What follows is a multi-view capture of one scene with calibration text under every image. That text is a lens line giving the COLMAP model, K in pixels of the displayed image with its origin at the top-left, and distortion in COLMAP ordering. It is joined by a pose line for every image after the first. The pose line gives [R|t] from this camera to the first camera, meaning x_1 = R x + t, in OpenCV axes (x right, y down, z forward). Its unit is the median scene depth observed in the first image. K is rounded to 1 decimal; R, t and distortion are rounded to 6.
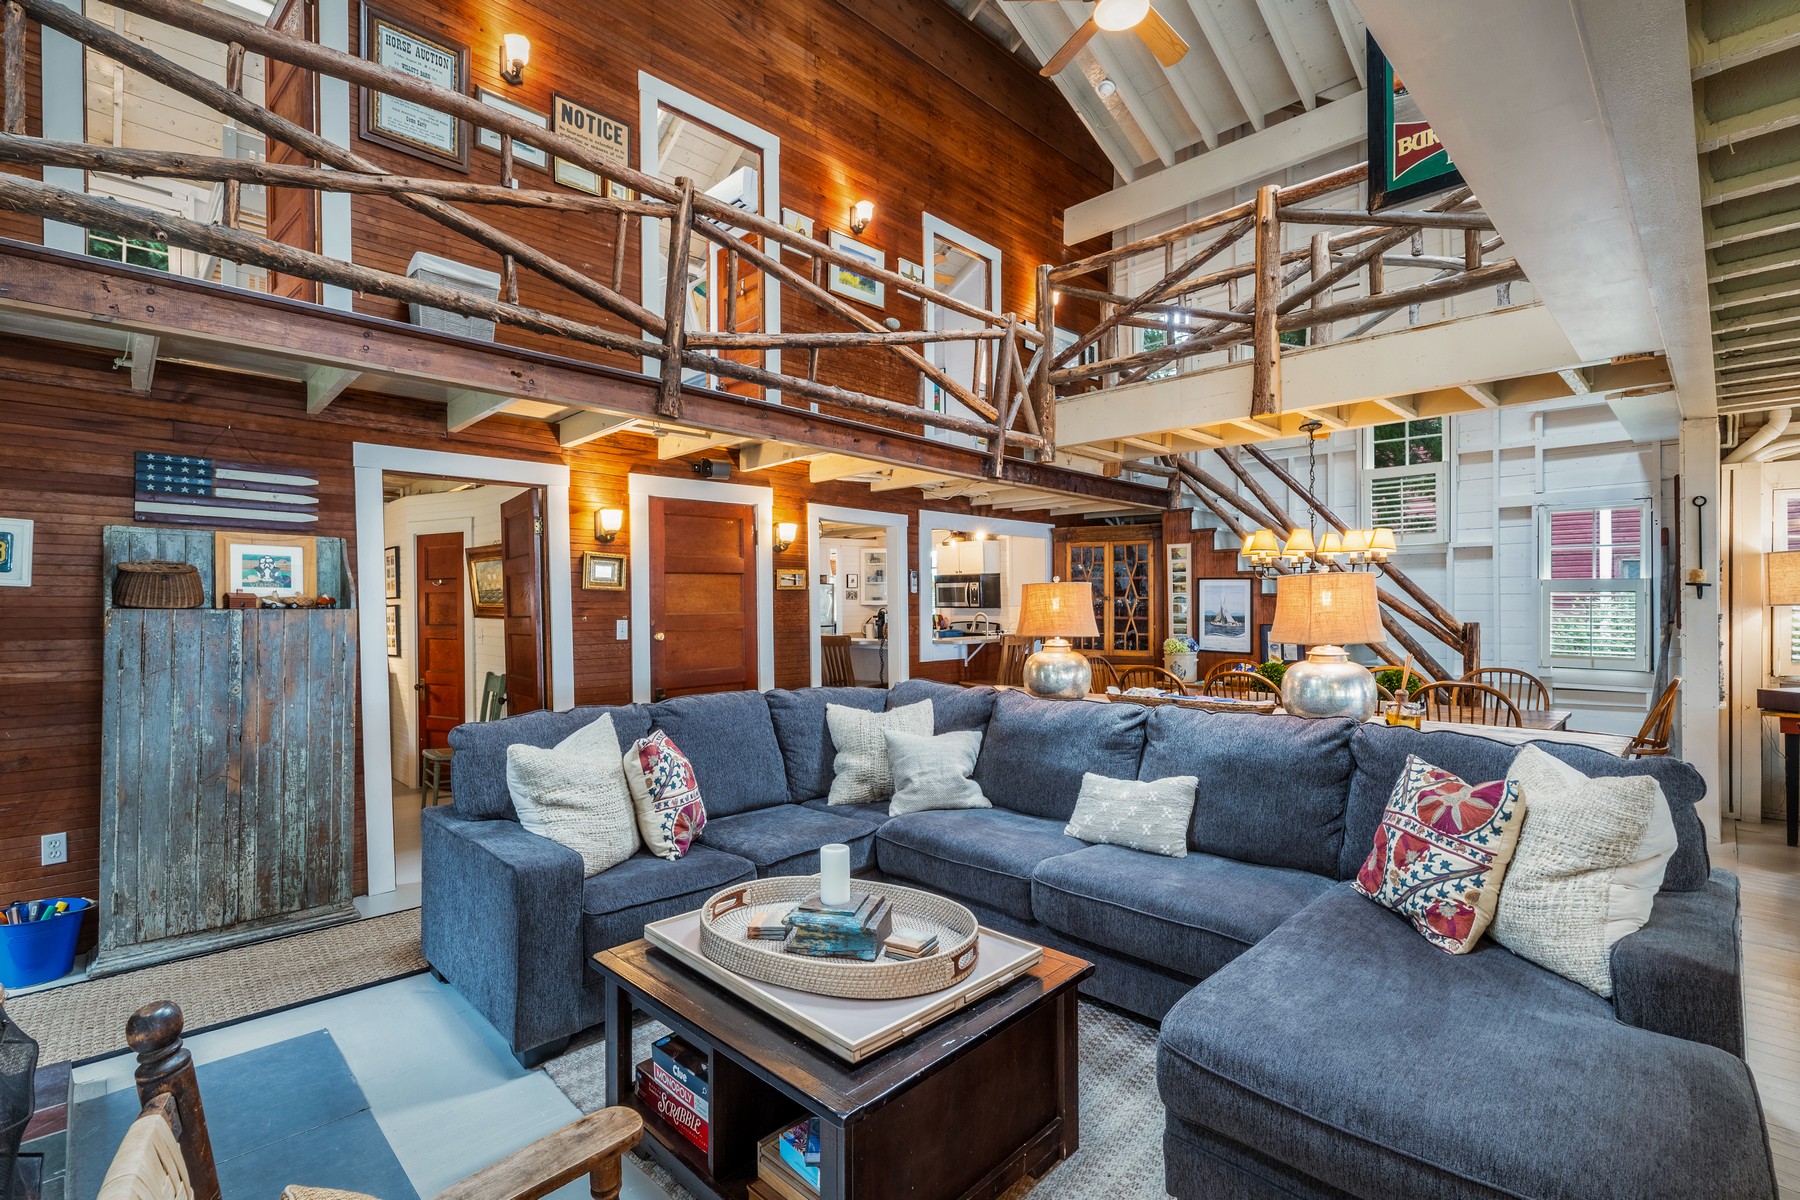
lens RADIAL K [[812.2, 0, 900.0], [0, 812.2, 600.0], [0, 0, 1]] dist [0.020627, -0.000051]
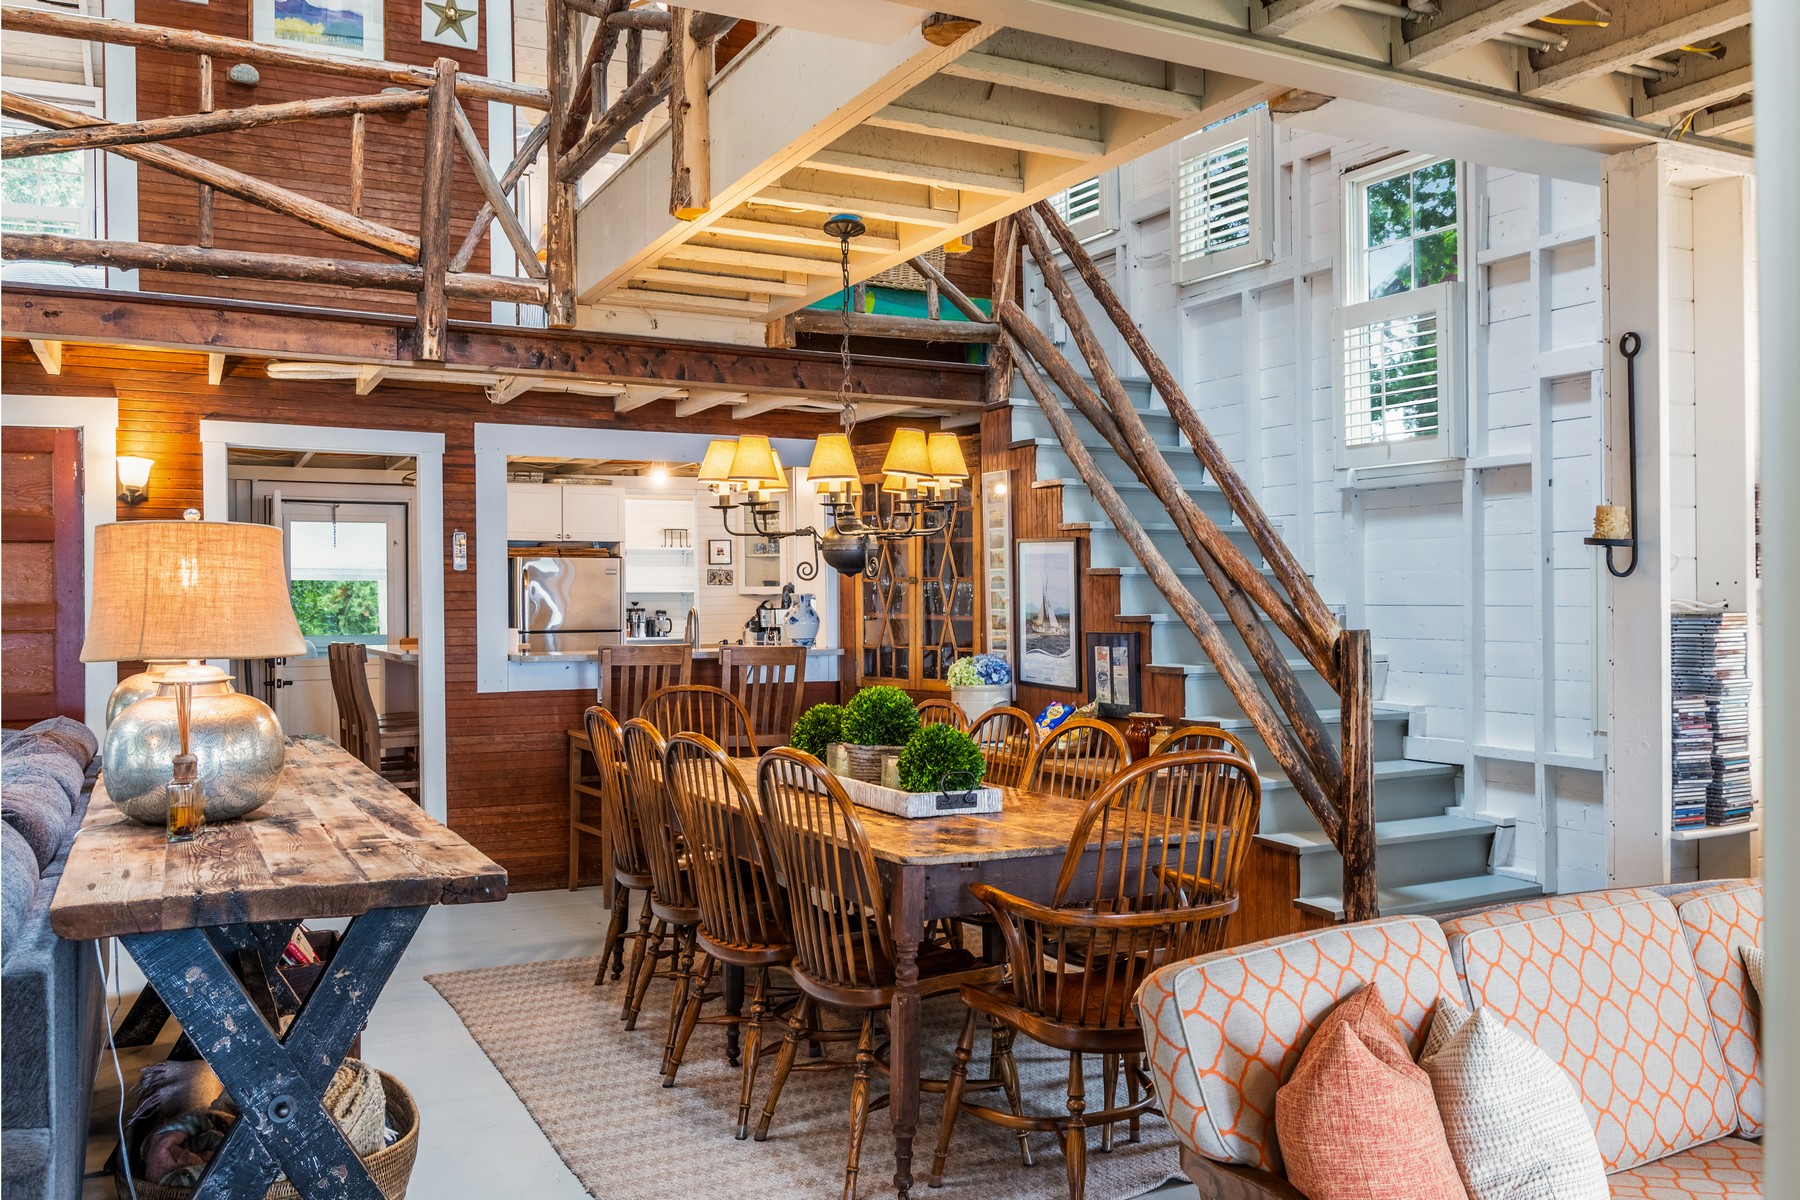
lens RADIAL K [[1503.6, 0, 1269.1], [0, 1503.6, 593.5], [0, 0, 1]] dist [-0.033207, -0.004740]
pose [[0.961971, -0.000377, -0.273152, 1.067786], [0.001054, 0.999997, 0.002331, 0.006147], [0.273150, -0.002530, 0.961968, 0.206569]]
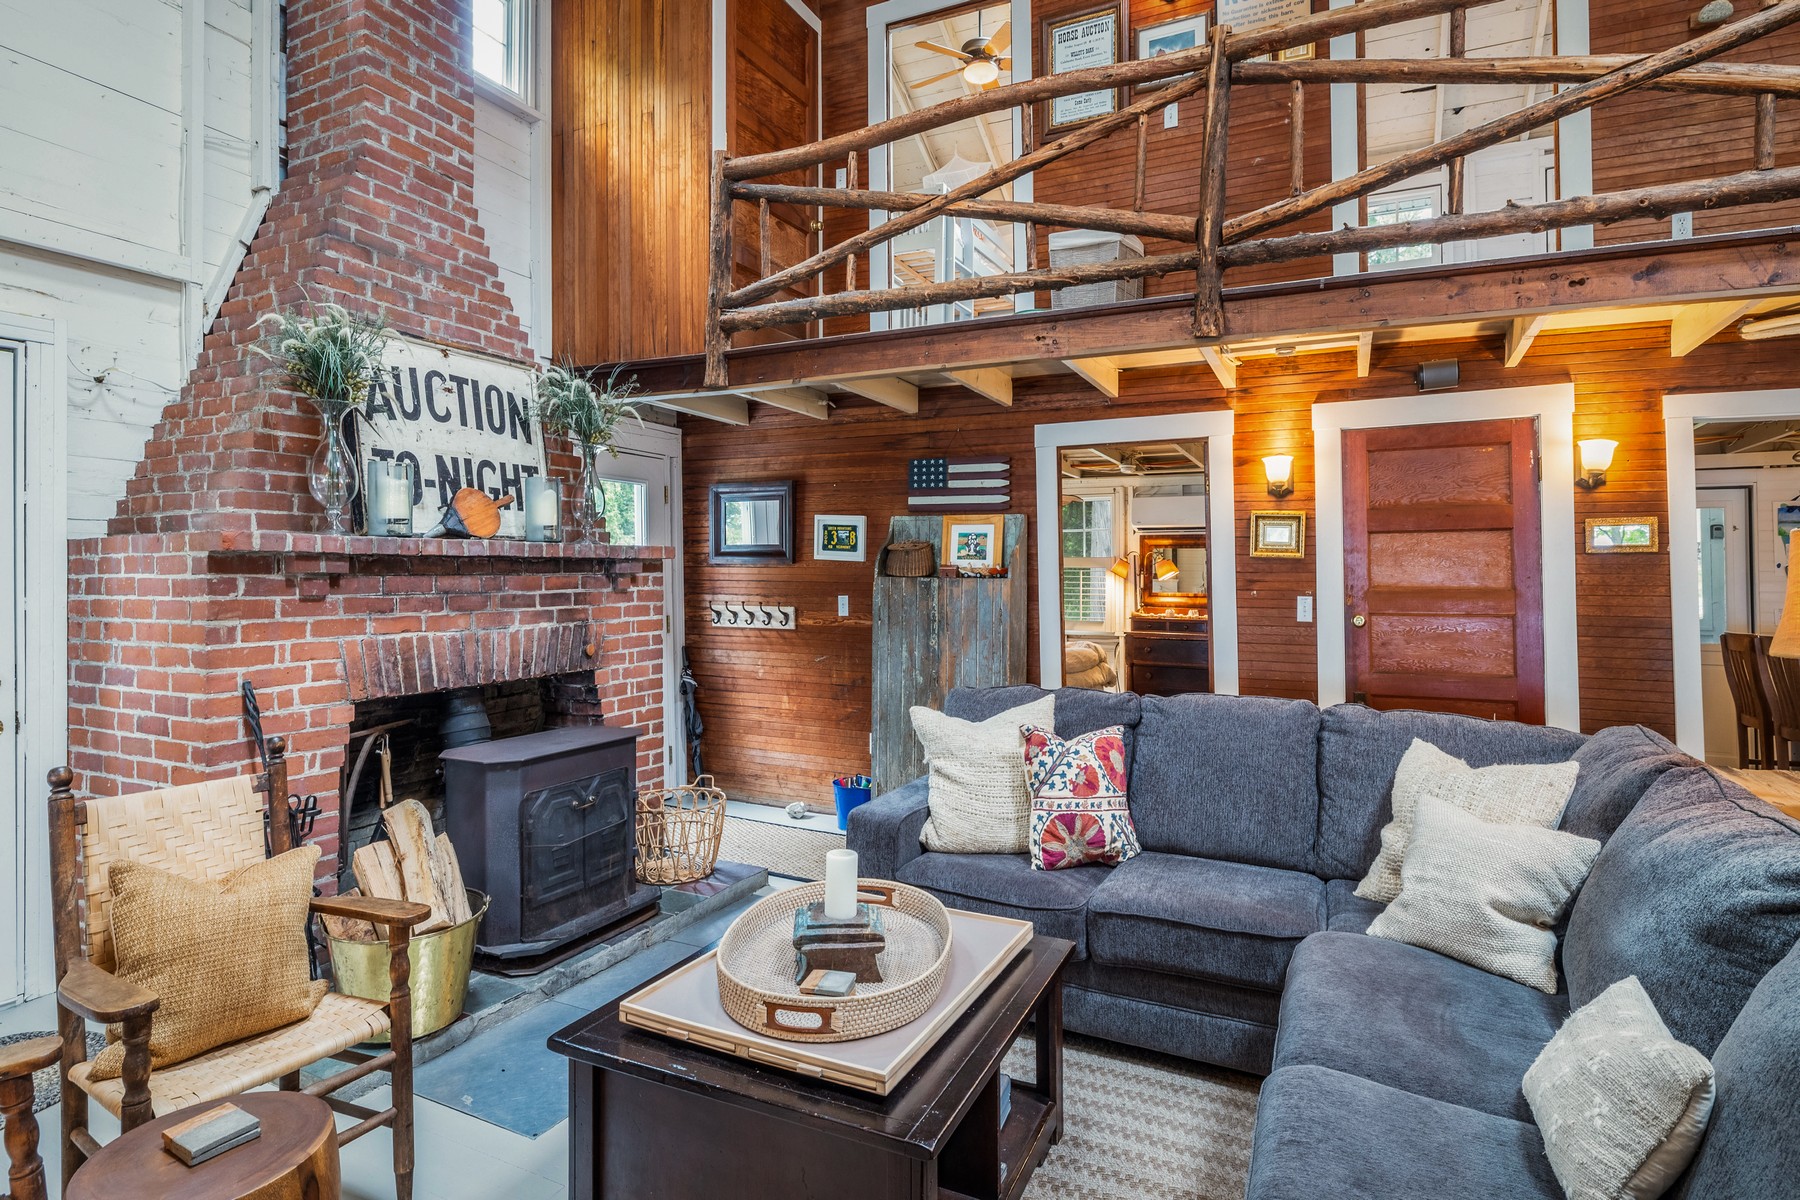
lens RADIAL K [[947.9, 0, 909.5], [0, 947.9, 576.9], [0, 0, 1]] dist [-0.000629, 0.000852]
pose [[0.335233, -0.003724, -0.942128, 0.371438], [-0.006343, 0.999961, -0.006210, 0.013979], [0.942114, 0.008058, 0.335197, 0.342199]]
